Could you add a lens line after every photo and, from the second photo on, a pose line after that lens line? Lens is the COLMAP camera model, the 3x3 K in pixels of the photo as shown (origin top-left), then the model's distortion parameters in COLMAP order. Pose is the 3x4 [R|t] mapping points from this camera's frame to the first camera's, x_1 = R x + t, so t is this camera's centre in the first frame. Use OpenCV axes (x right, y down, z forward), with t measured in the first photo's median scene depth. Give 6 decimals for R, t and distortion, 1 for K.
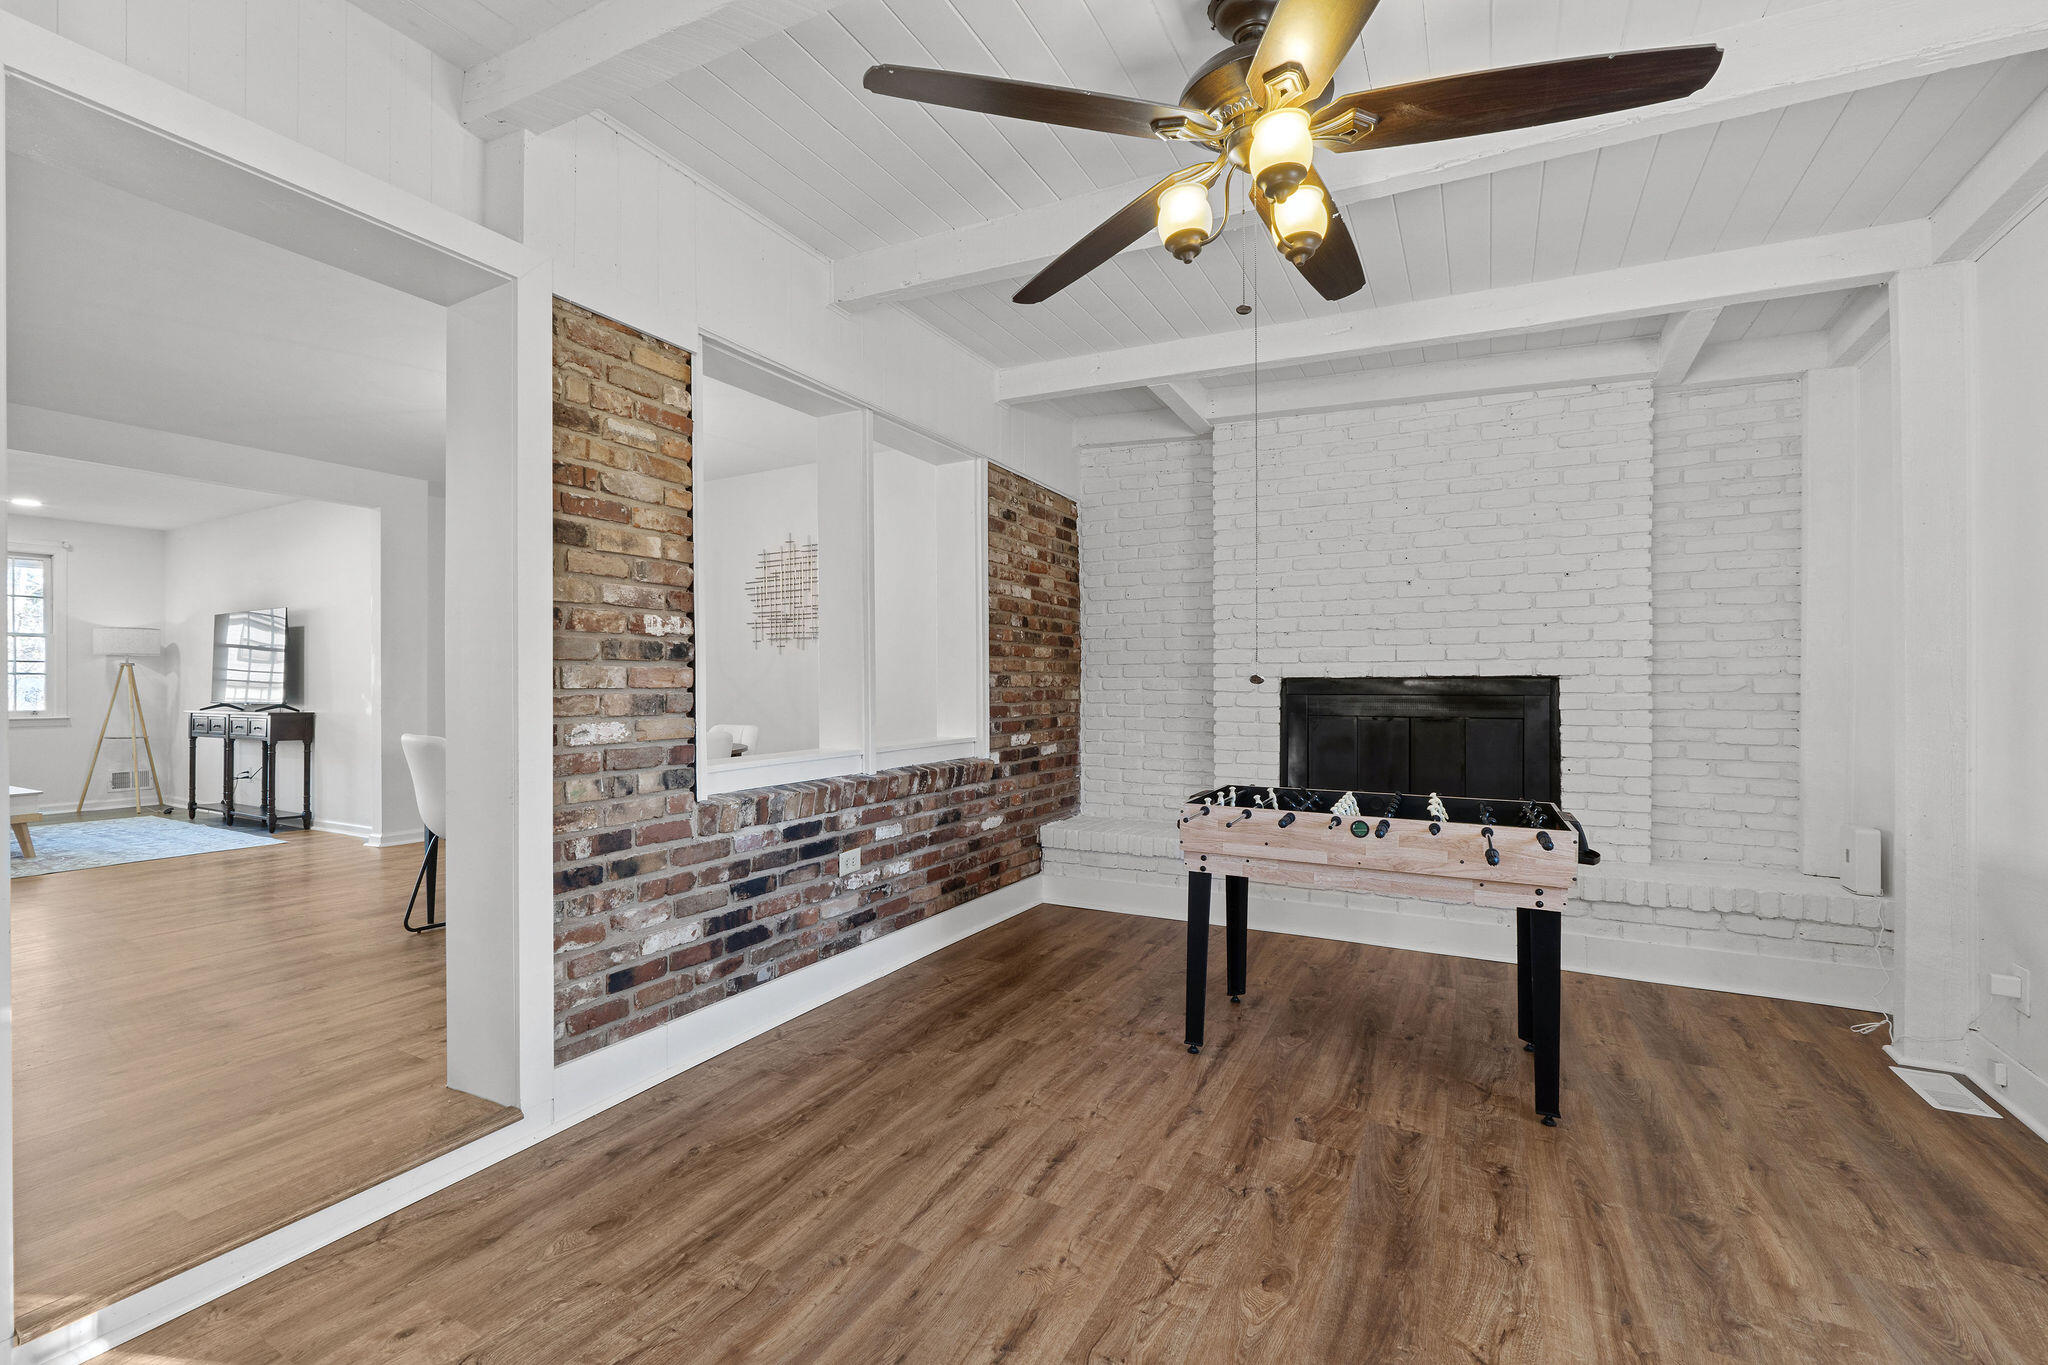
lens RADIAL K [[863.8, 0, 1009.0], [0, 863.8, 684.4], [0, 0, 1]] dist [-0.002152, 0.000034]
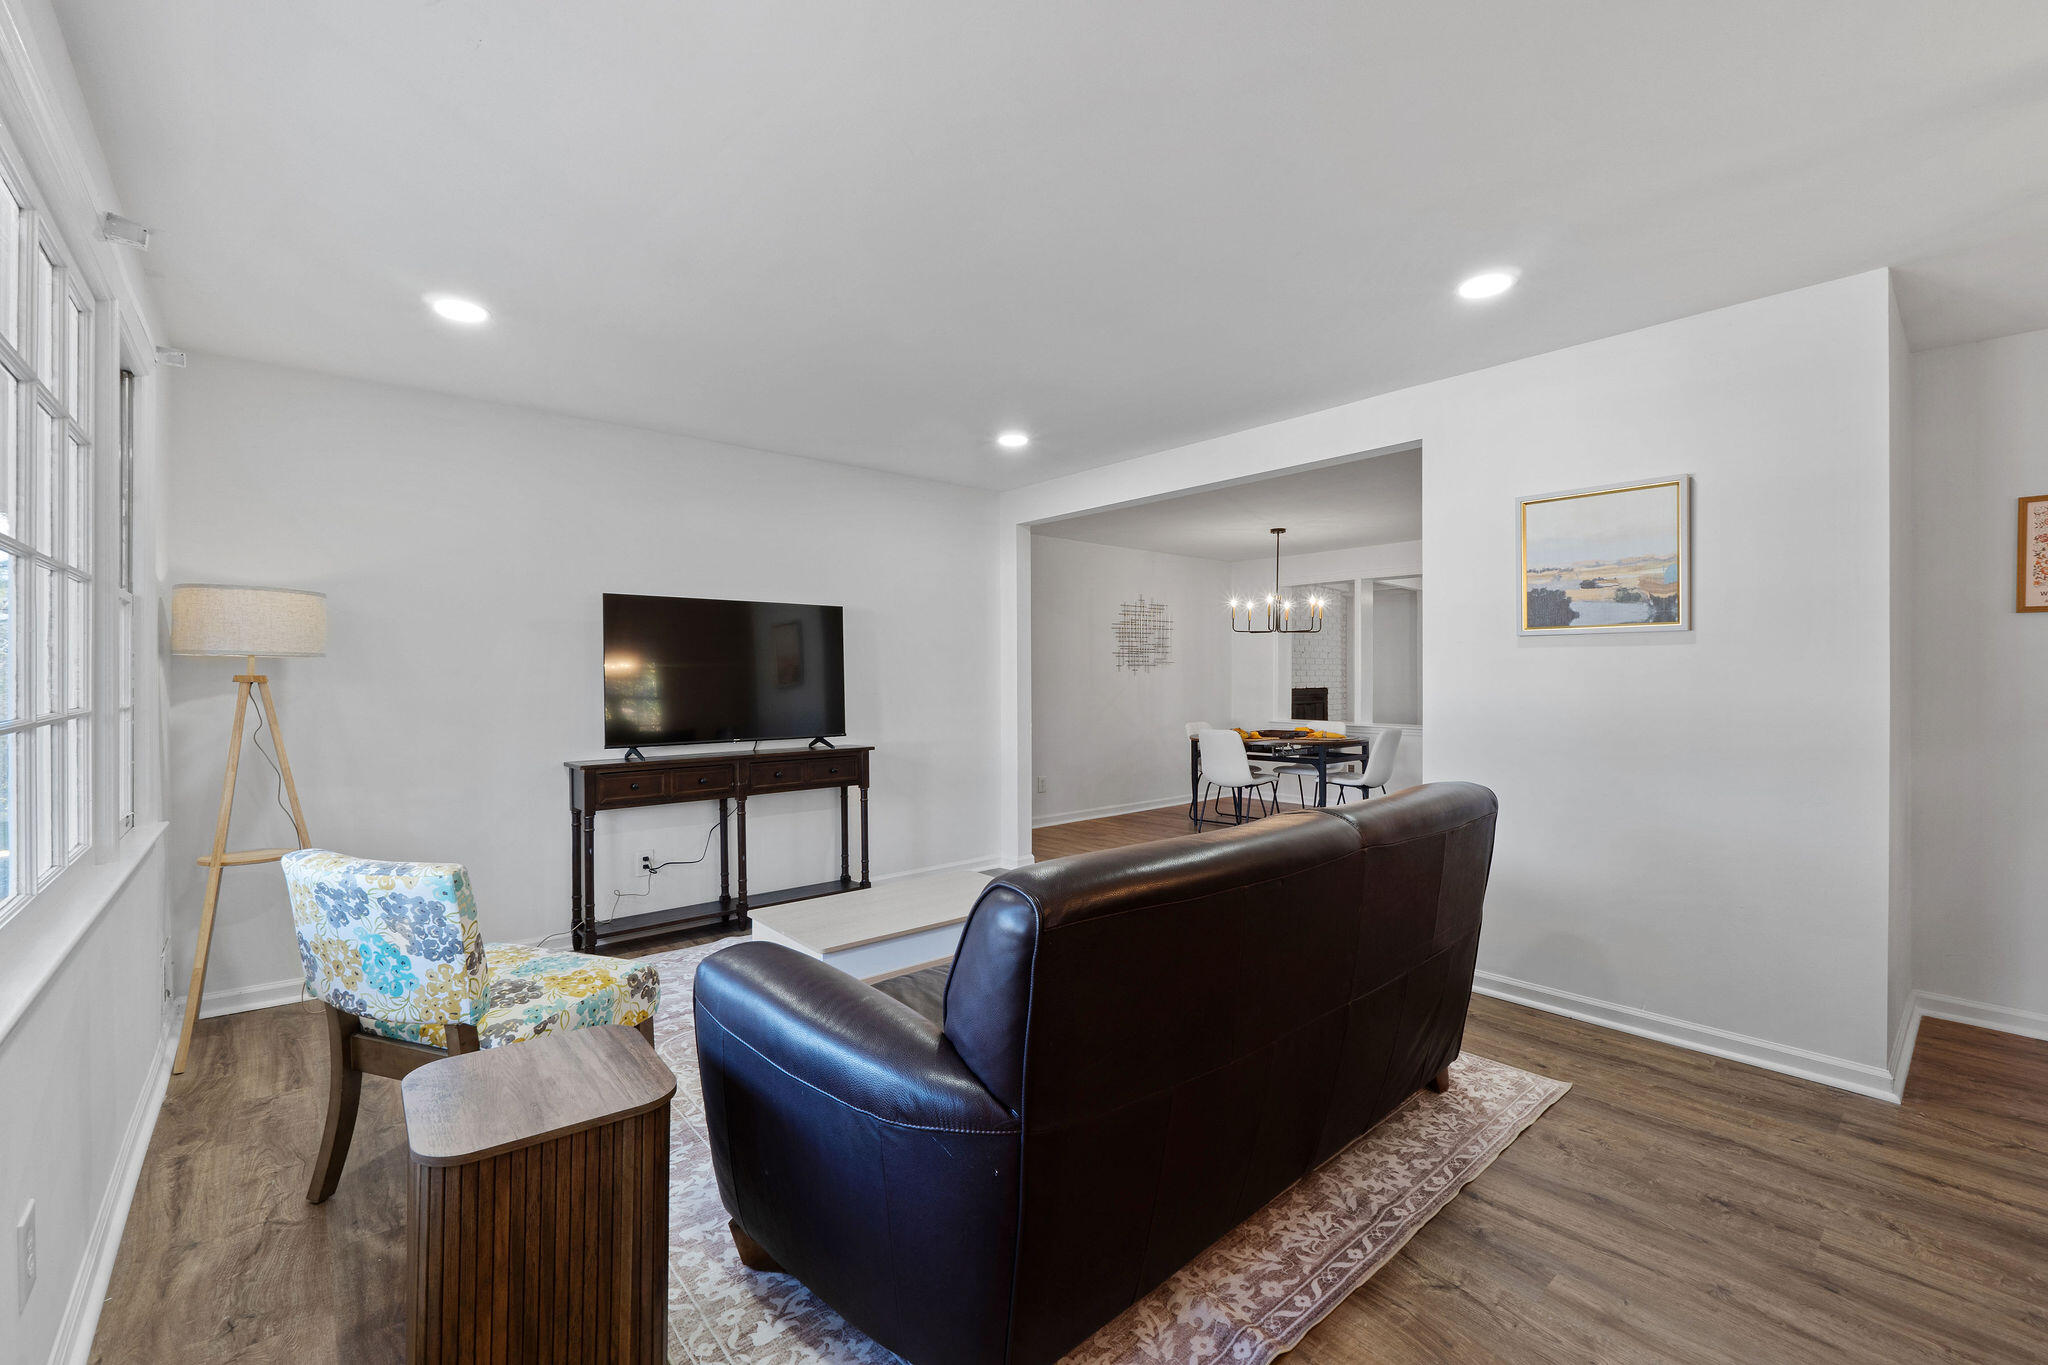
lens RADIAL K [[863.8, 0, 1019.1], [0, 863.8, 675.6], [0, 0, 1]] dist [-0.002152, 0.000034]
pose [[0.348138, -0.006338, 0.937422, -1.427505], [-0.002722, 0.999966, 0.007772, -0.037760], [-0.937439, -0.005258, 0.348109, 0.558471]]
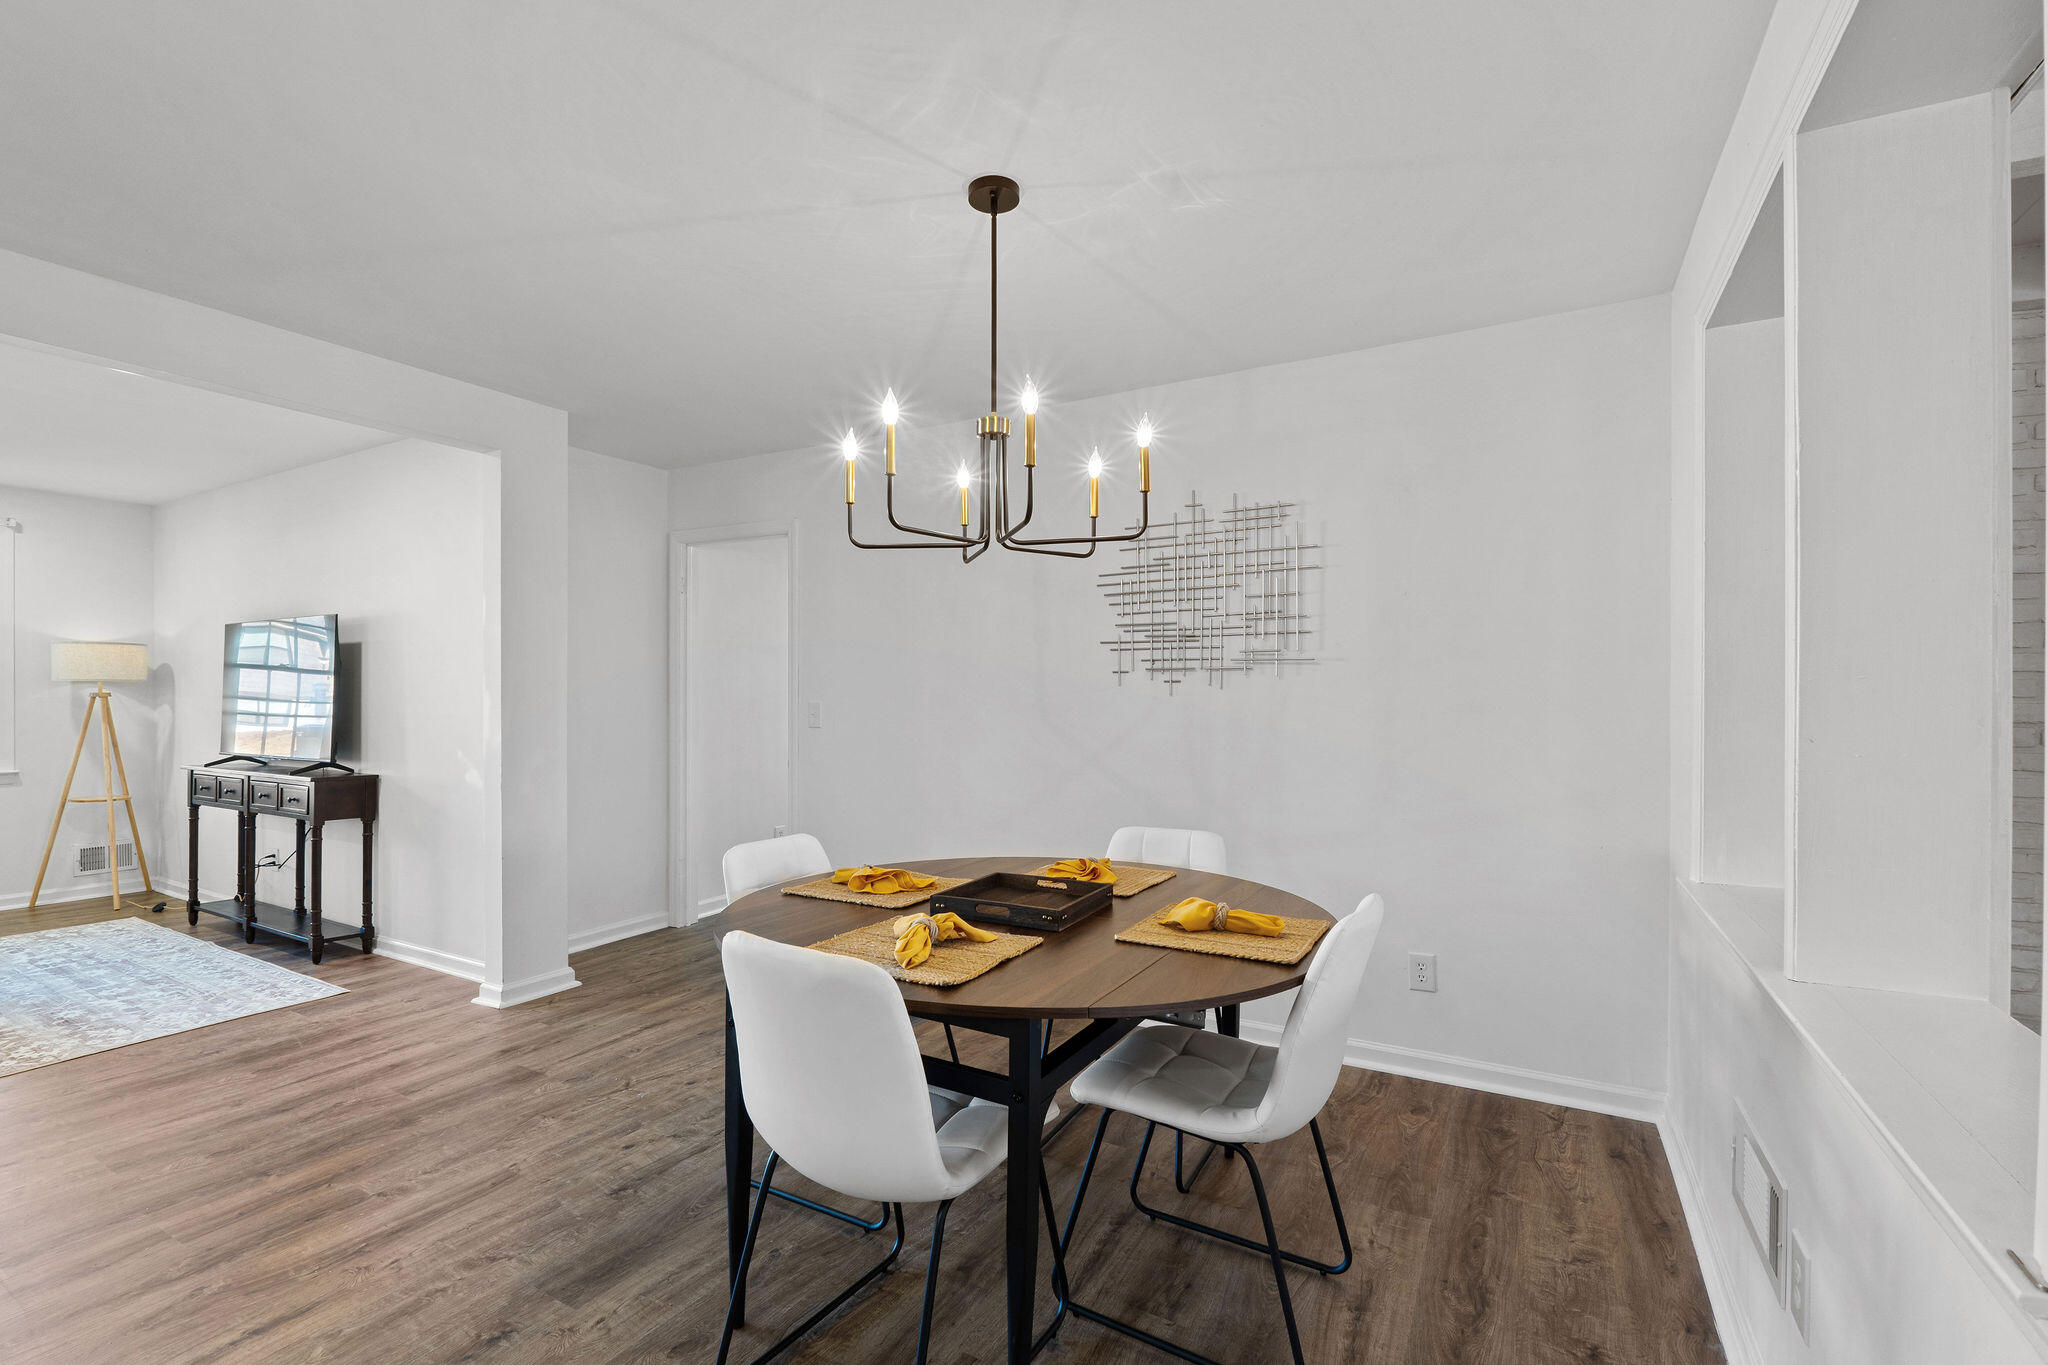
lens RADIAL K [[901.1, 0, 1018.0], [0, 901.1, 688.6], [0, 0, 1]] dist [-0.001746, -0.001269]
pose [[0.999937, 0.001285, -0.011123, -0.302611], [-0.001265, 0.999998, 0.001803, -0.033364], [0.011125, -0.001789, 0.999937, 0.312561]]
